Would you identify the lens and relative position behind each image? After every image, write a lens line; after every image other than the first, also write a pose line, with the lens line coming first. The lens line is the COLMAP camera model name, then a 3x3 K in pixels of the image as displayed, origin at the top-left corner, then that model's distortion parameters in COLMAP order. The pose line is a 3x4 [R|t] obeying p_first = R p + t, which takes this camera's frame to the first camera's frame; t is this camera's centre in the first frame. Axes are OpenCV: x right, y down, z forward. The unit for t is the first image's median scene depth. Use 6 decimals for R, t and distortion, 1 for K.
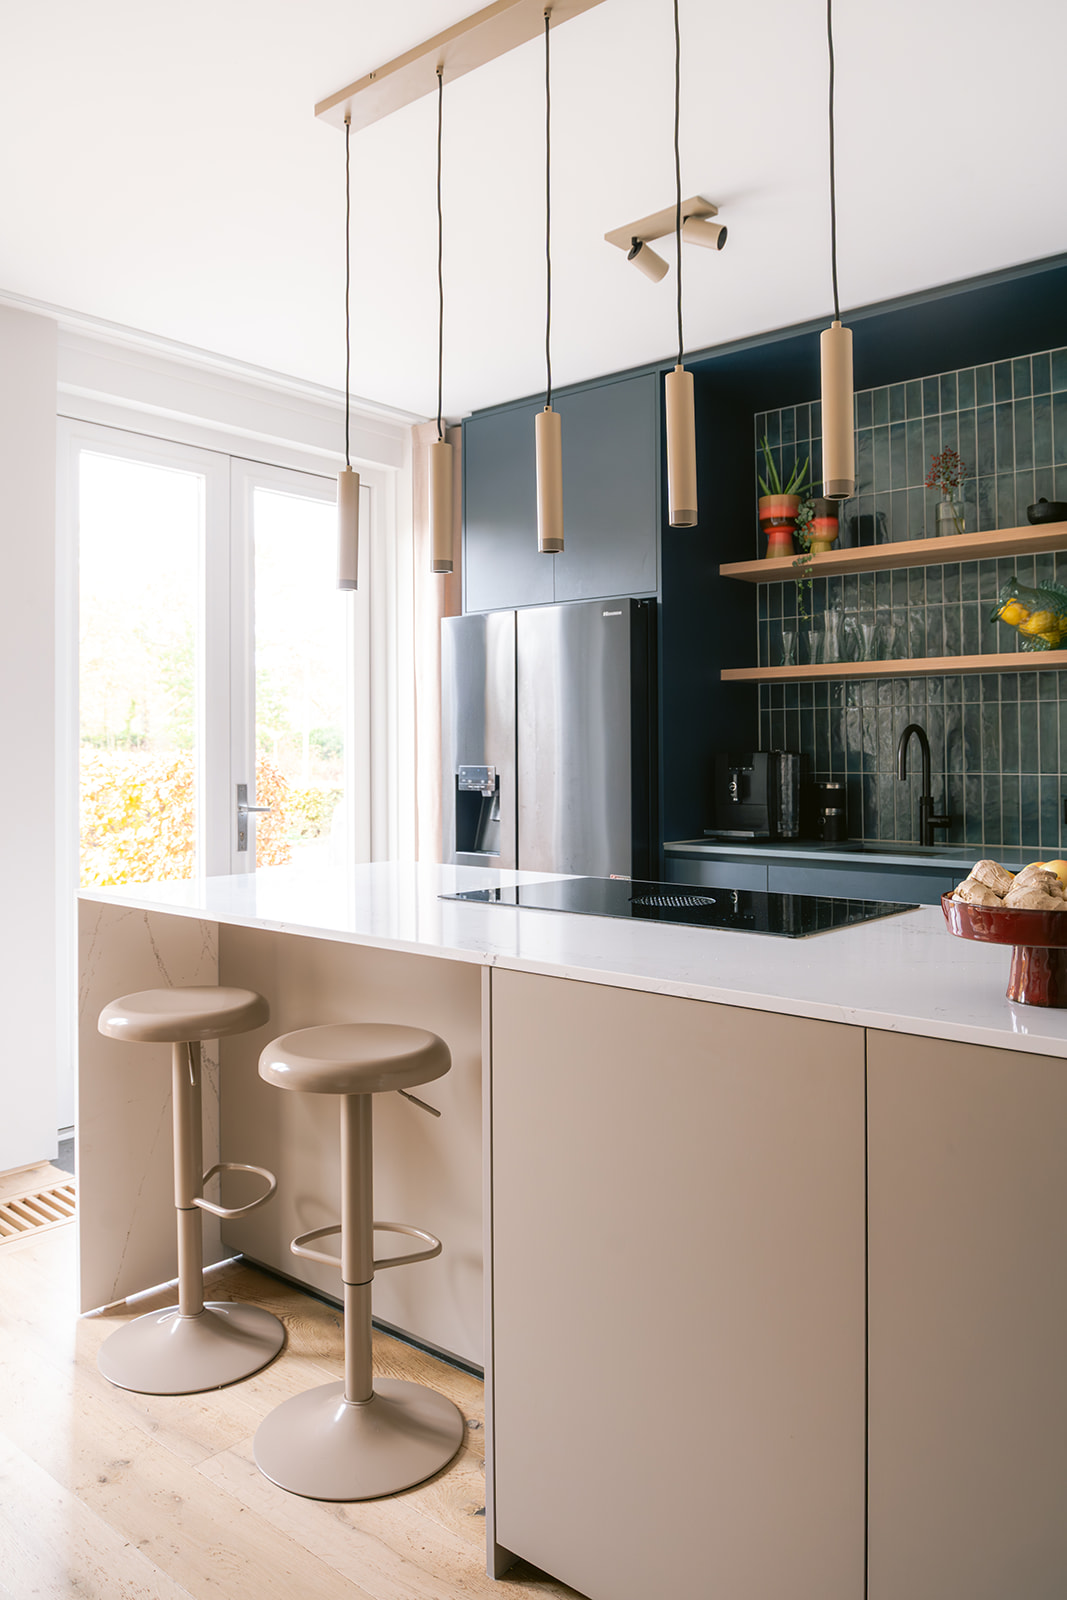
lens RADIAL K [[1176.3, 0, 532.9], [0, 1176.3, 730.2], [0, 0, 1]] dist [-0.034668, -0.004678]
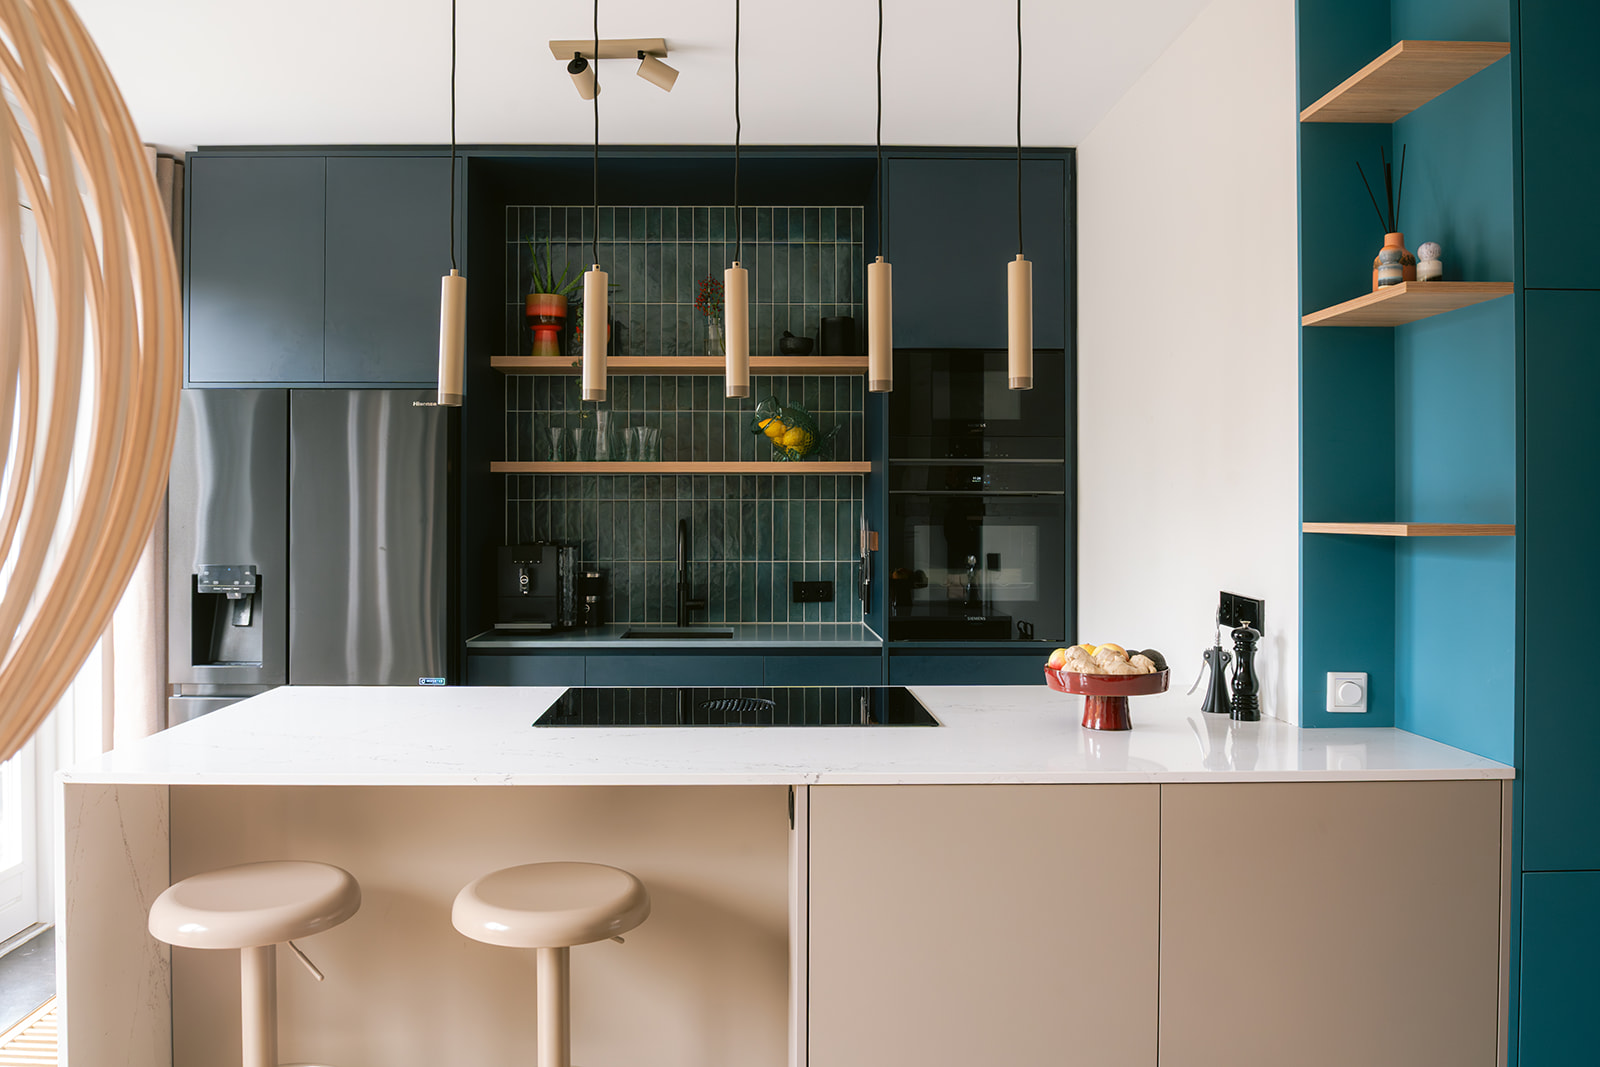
lens RADIAL K [[1205.1, 0, 794.8], [0, 1205.1, 501.9], [0, 0, 1]] dist [-0.037723, -0.007036]
pose [[0.733794, 0.004234, 0.679359, -0.363000], [-0.017801, 0.999757, 0.012996, -0.037206], [-0.679139, -0.021630, 0.733691, 0.078162]]
